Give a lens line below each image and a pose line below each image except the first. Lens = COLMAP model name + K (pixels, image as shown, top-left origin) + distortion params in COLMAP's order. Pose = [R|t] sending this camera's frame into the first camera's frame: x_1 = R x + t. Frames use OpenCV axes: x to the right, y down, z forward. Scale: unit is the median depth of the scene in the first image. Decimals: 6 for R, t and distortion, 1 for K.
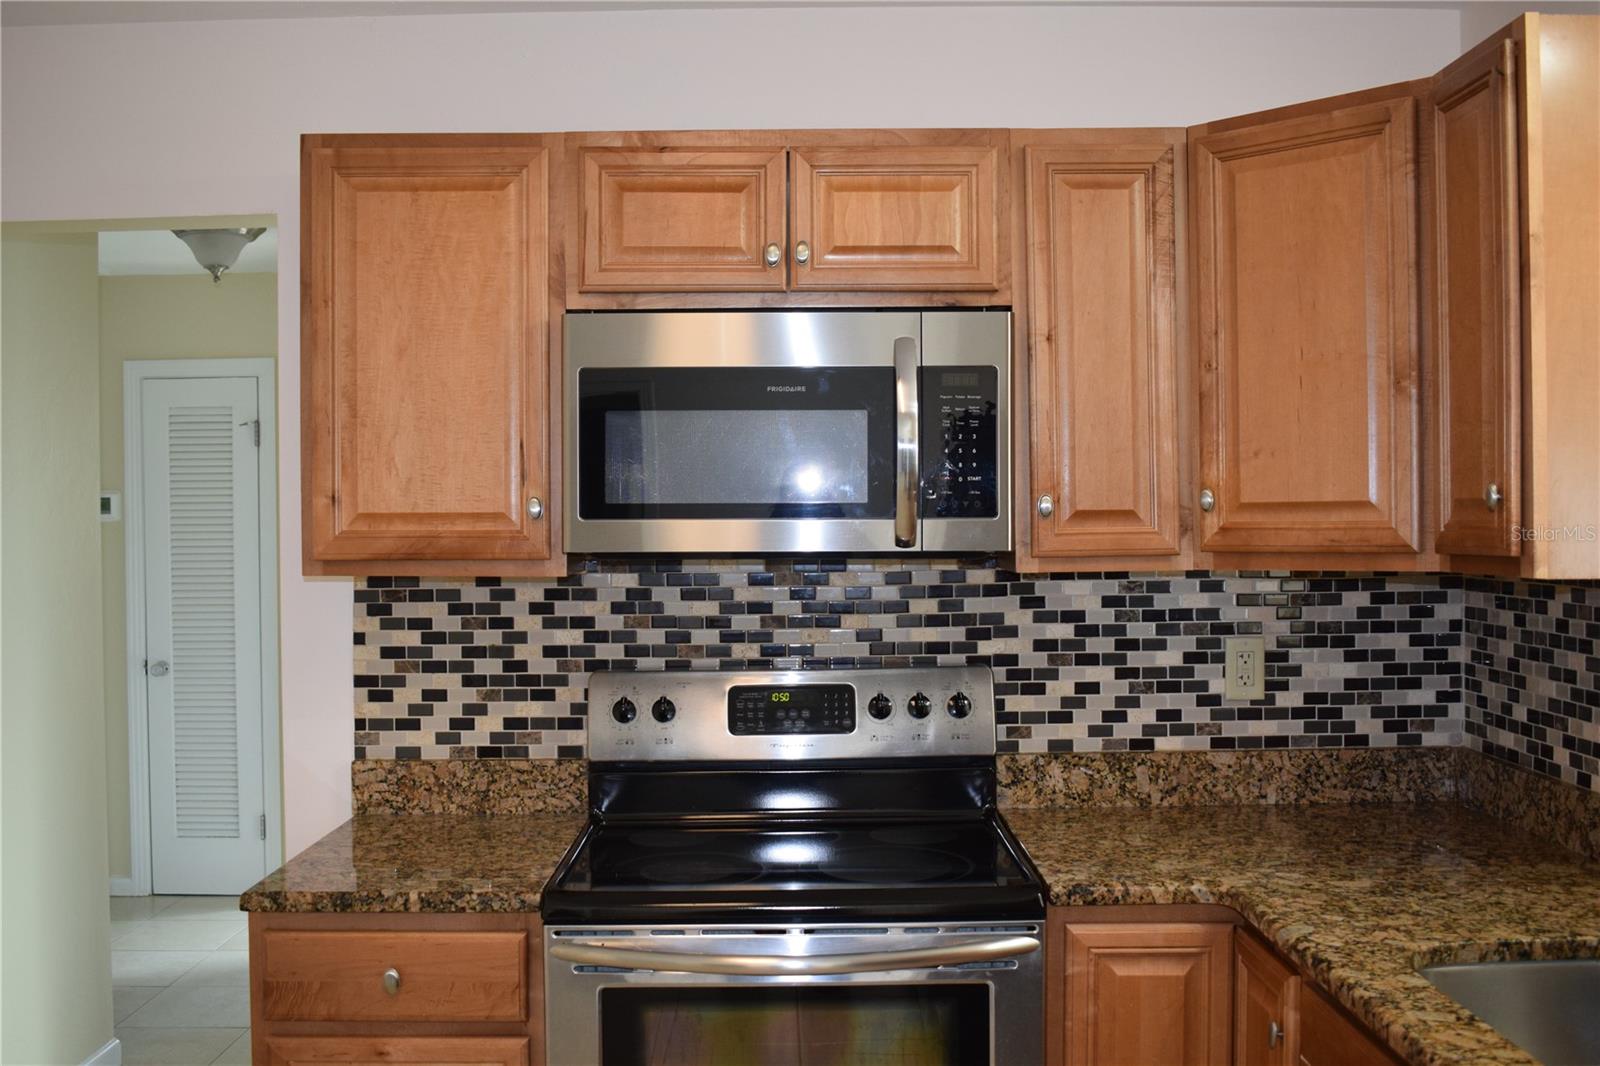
lens RADIAL K [[1553.3, 0, 800.0], [0, 1553.3, 533.0], [0, 0, 1]] dist [-0.074911, 0.001739]
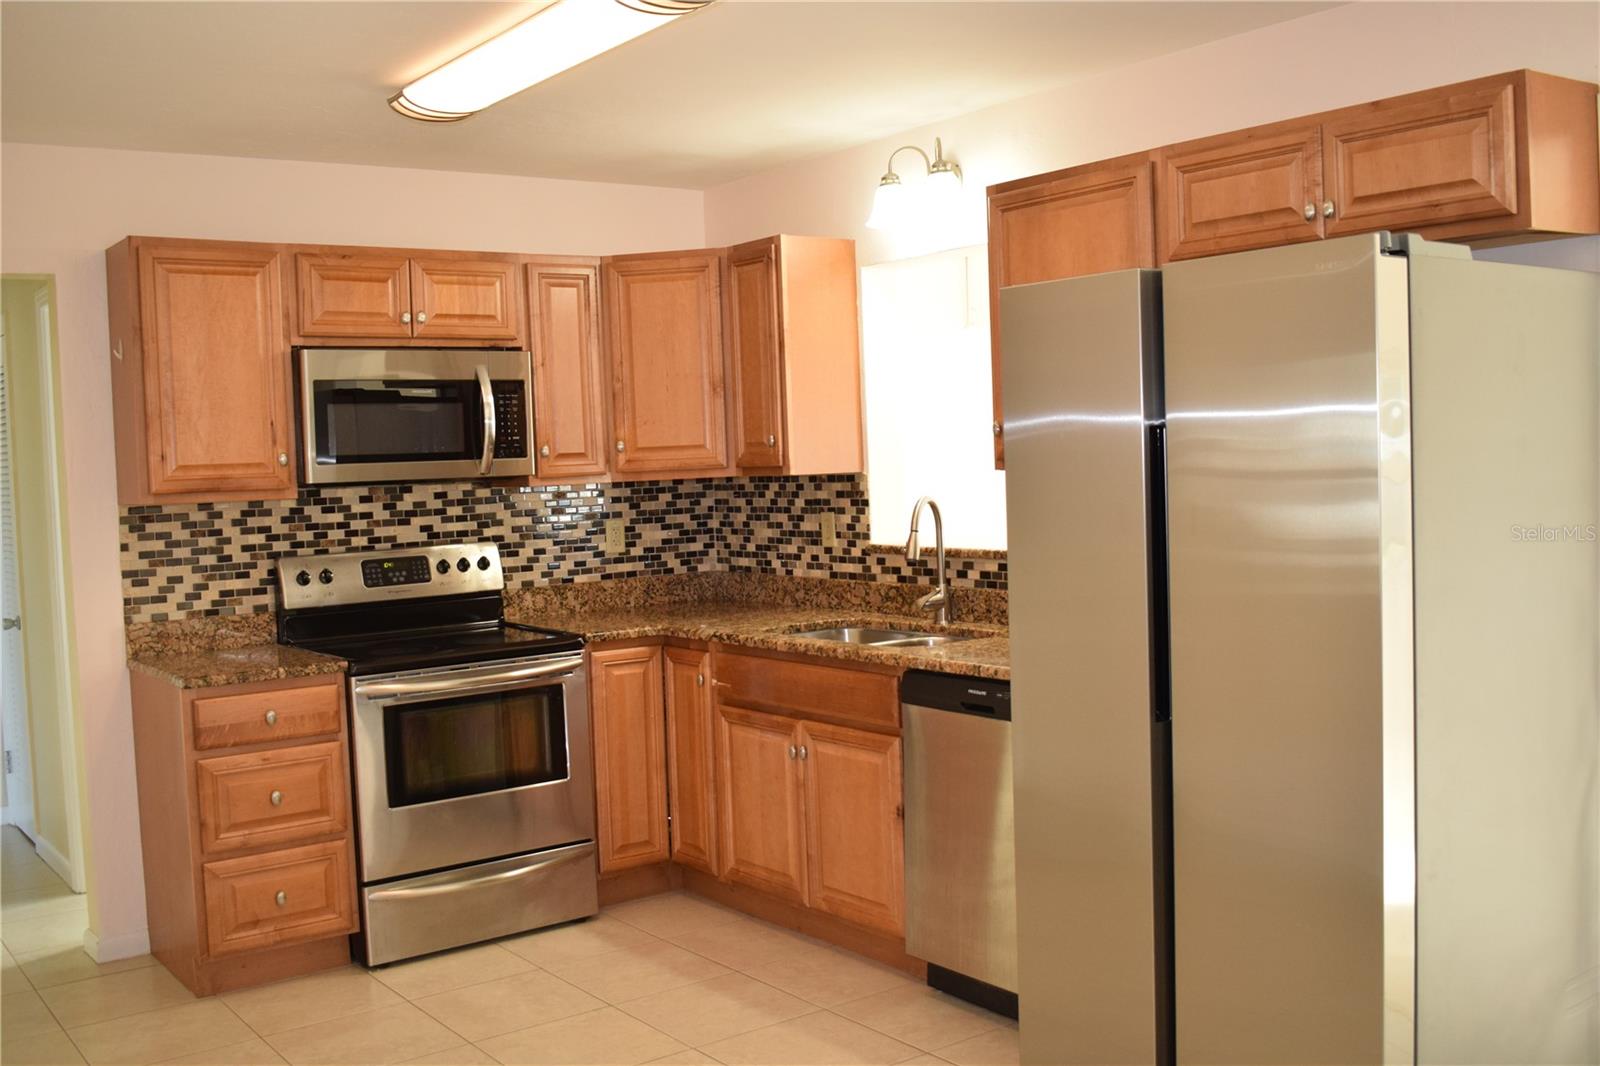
lens RADIAL K [[1553.3, 0, 800.0], [0, 1553.3, 533.0], [0, 0, 1]] dist [-0.074911, 0.001739]
pose [[0.807536, -0.052651, 0.587463, -0.645184], [0.037507, 0.998576, 0.037939, 0.020330], [-0.588624, -0.008603, 0.808361, -0.667740]]
